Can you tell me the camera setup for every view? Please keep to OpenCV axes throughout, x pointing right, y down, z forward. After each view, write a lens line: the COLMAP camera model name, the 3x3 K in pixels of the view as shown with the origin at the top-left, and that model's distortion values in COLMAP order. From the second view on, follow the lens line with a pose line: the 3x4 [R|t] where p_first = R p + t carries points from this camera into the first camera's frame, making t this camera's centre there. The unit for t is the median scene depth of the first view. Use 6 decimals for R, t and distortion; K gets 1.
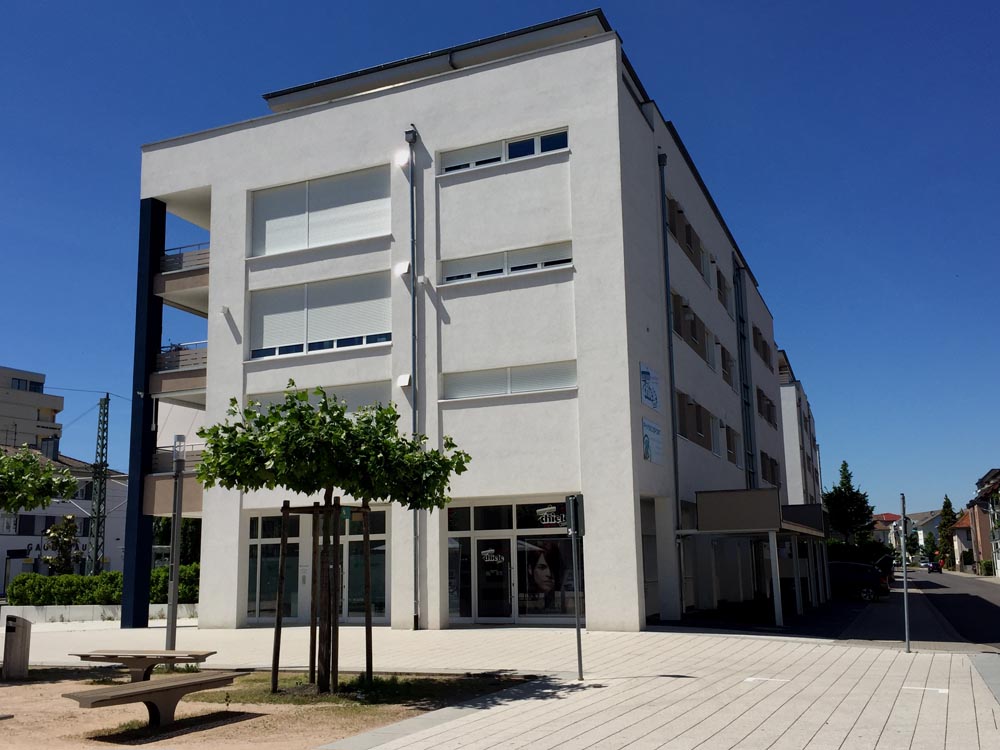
lens RADIAL K [[1053.4, 0, 500.0], [0, 1053.4, 375.0], [0, 0, 1]] dist [0.048472, -0.002225]
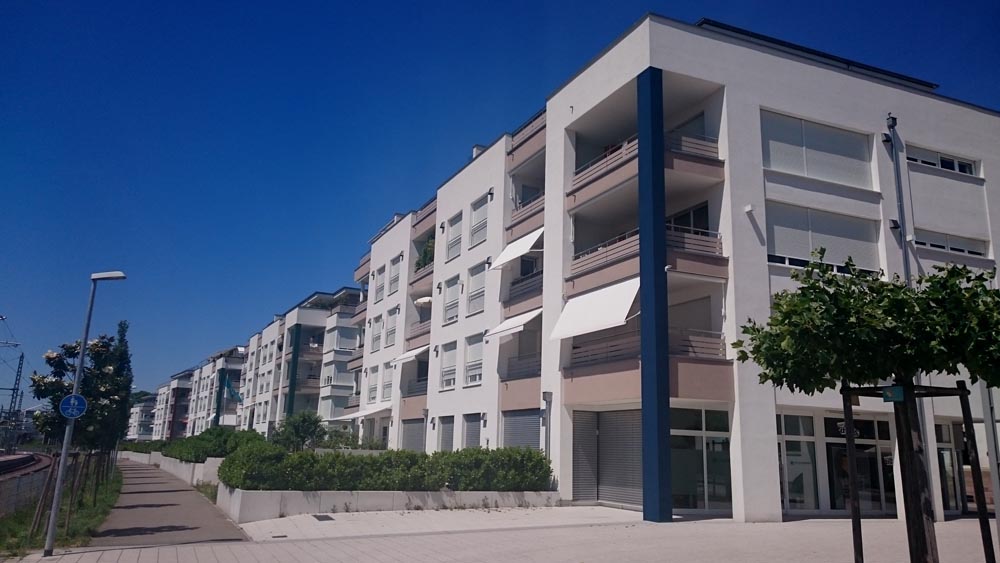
lens RADIAL K [[748.7, 0, 500.0], [0, 748.7, 281.5], [0, 0, 1]] dist [0.023868, 0.002489]
pose [[0.659696, 0.205712, 0.722830, -0.995071], [-0.172590, 0.977571, -0.120695, 0.147528], [-0.731446, -0.045131, 0.680404, 0.715004]]
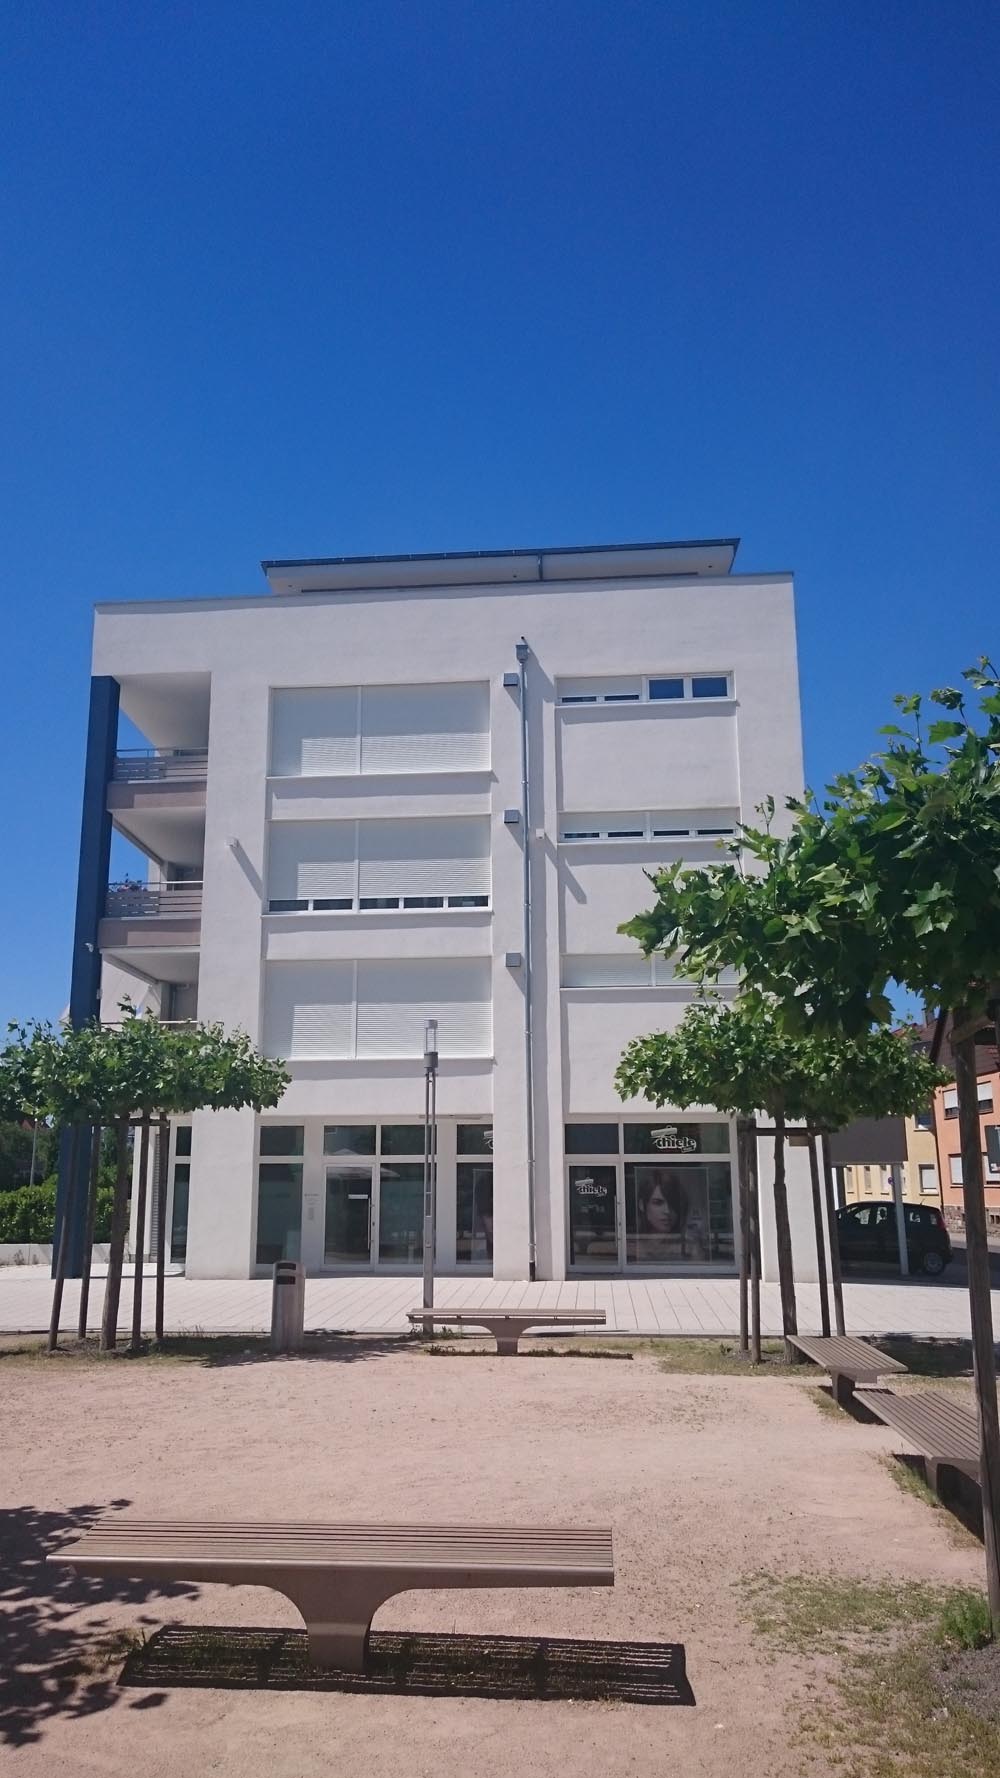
lens RADIAL K [[1331.3, 0, 470.6], [0, 1331.3, 886.3], [0, 0, 1]] dist [0.023868, 0.002489]
pose [[0.941323, 0.093188, 0.324387, -0.428309], [-0.077222, 0.995098, -0.061779, 0.014317], [-0.328554, 0.033104, 0.943905, 0.069737]]
